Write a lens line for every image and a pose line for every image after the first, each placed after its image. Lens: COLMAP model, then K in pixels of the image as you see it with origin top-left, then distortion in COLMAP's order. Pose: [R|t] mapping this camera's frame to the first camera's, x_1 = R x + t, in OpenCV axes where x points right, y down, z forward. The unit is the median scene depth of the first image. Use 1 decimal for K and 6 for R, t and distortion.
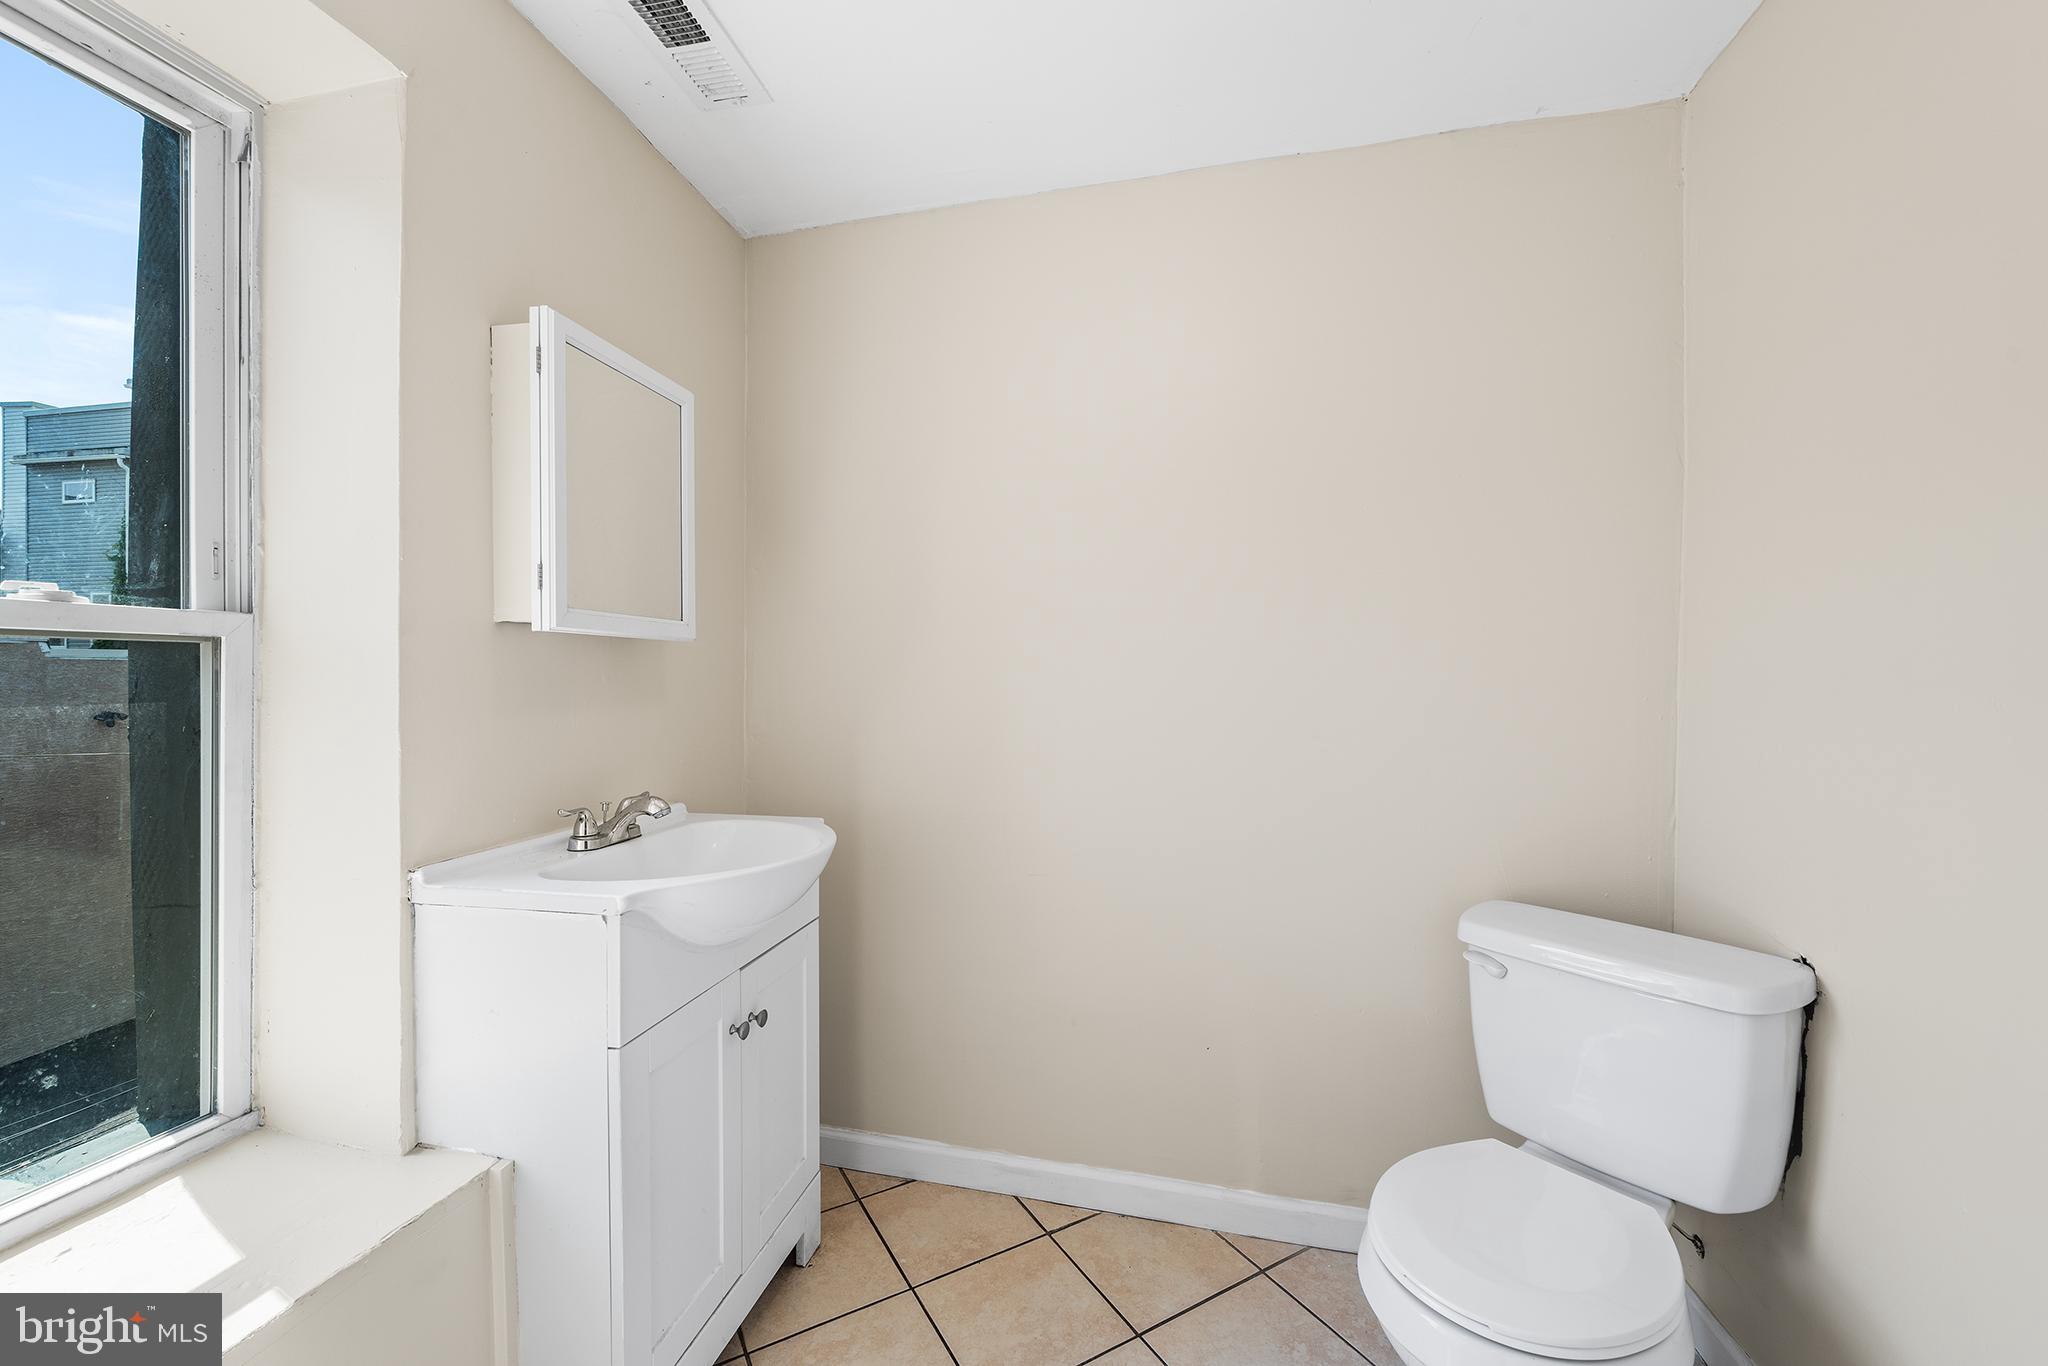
lens RADIAL K [[827.5, 0, 1025.3], [0, 827.5, 680.2], [0, 0, 1]] dist [-0.001523, -0.000245]
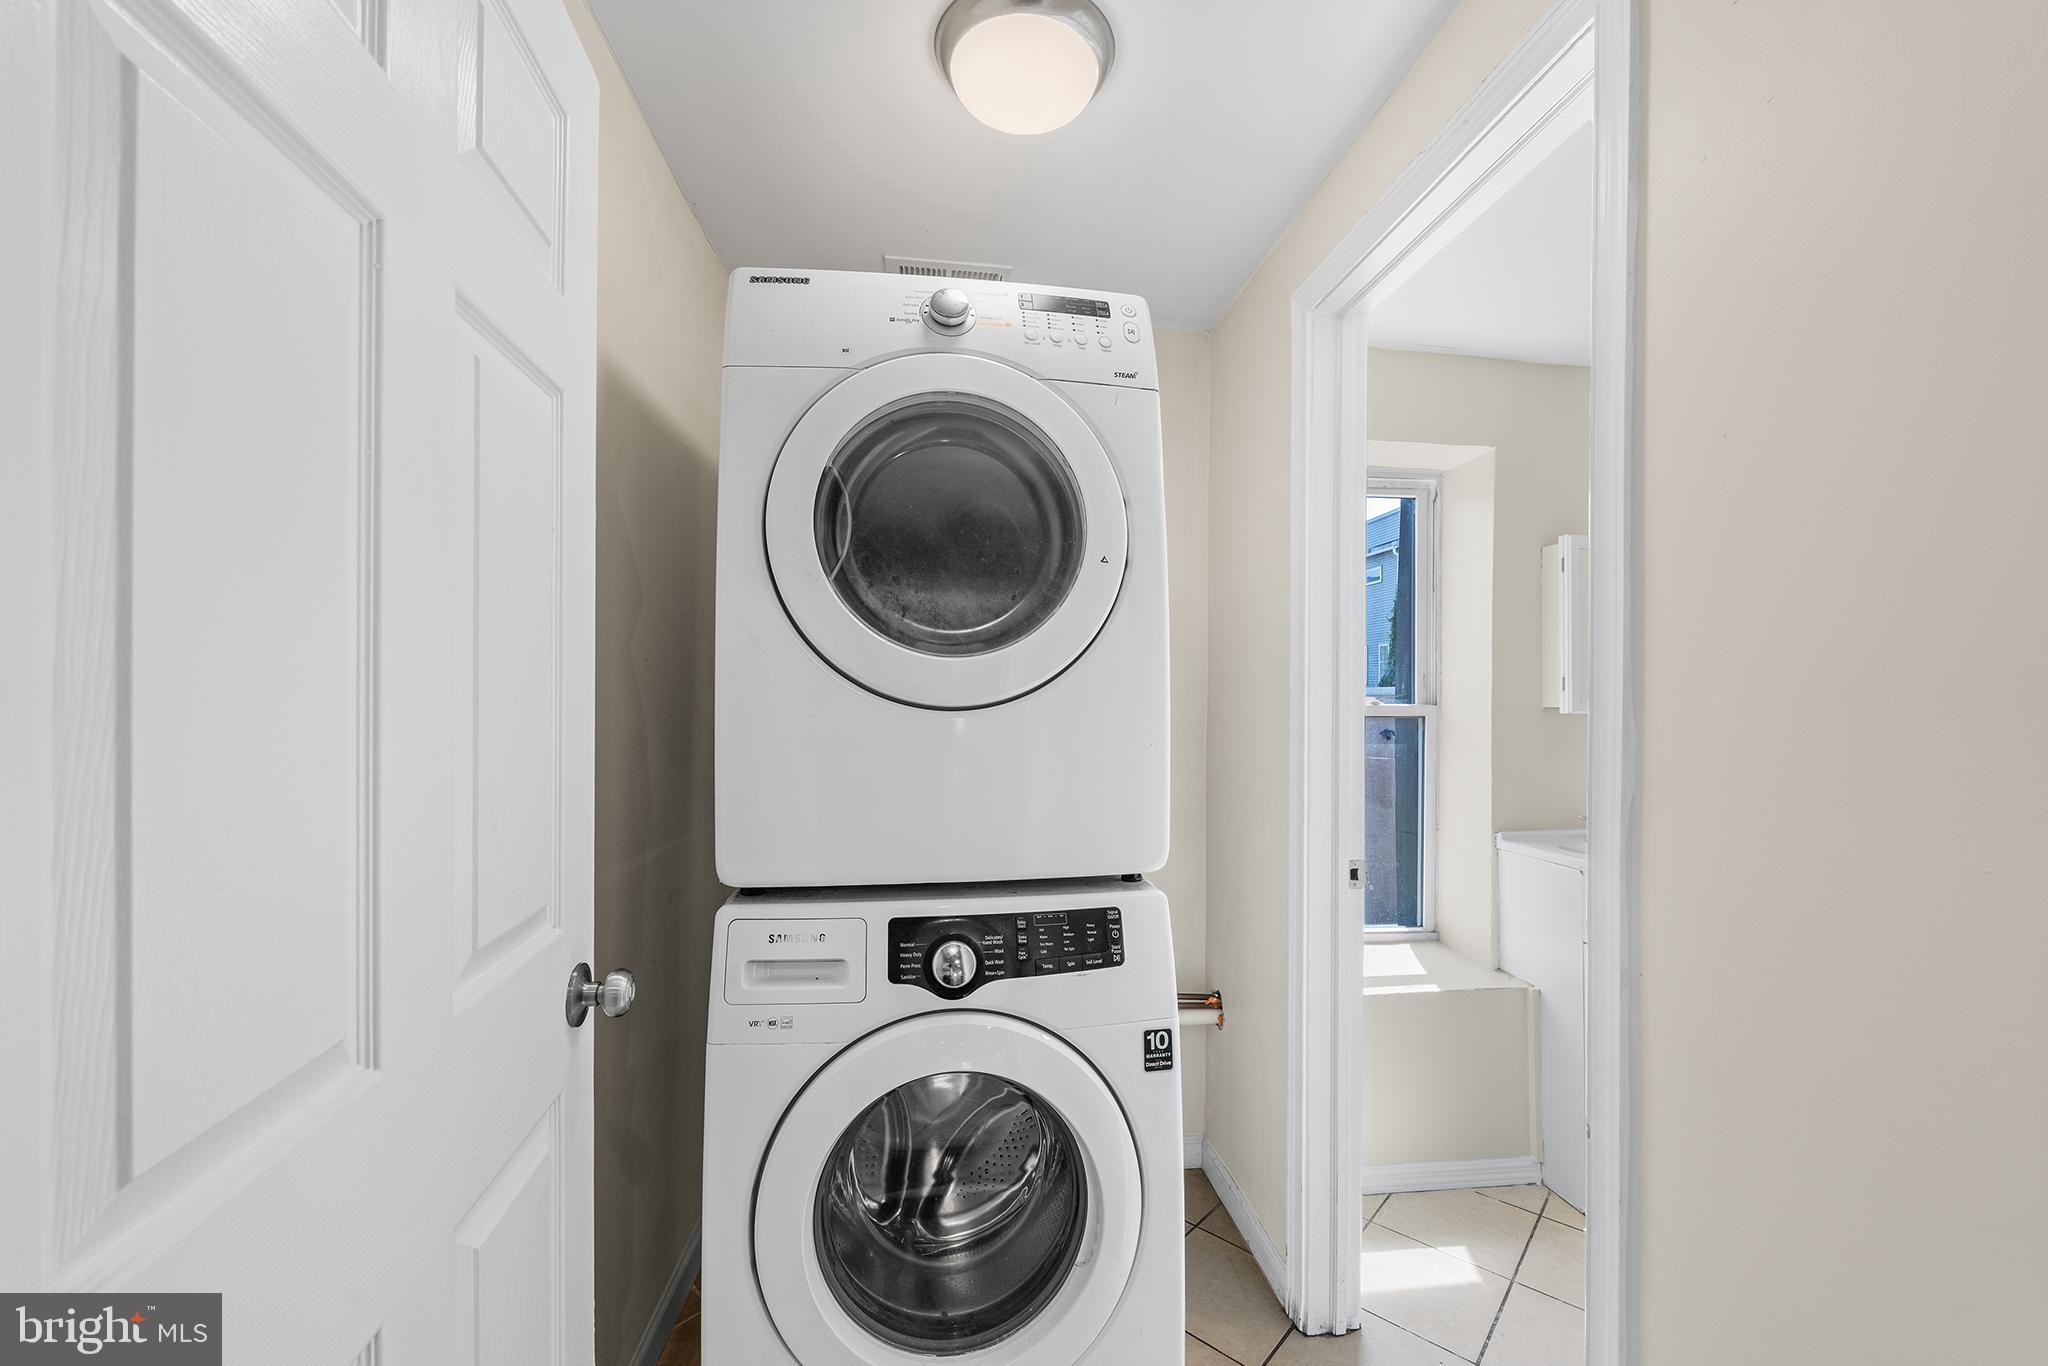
lens RADIAL K [[827.5, 0, 1040.6], [0, 827.5, 694.3], [0, 0, 1]] dist [-0.001523, -0.000245]
pose [[0.330599, -0.002149, -0.943769, 0.805920], [-0.008687, 0.999948, -0.005320, -0.089386], [0.943731, 0.009957, 0.330564, -0.735324]]
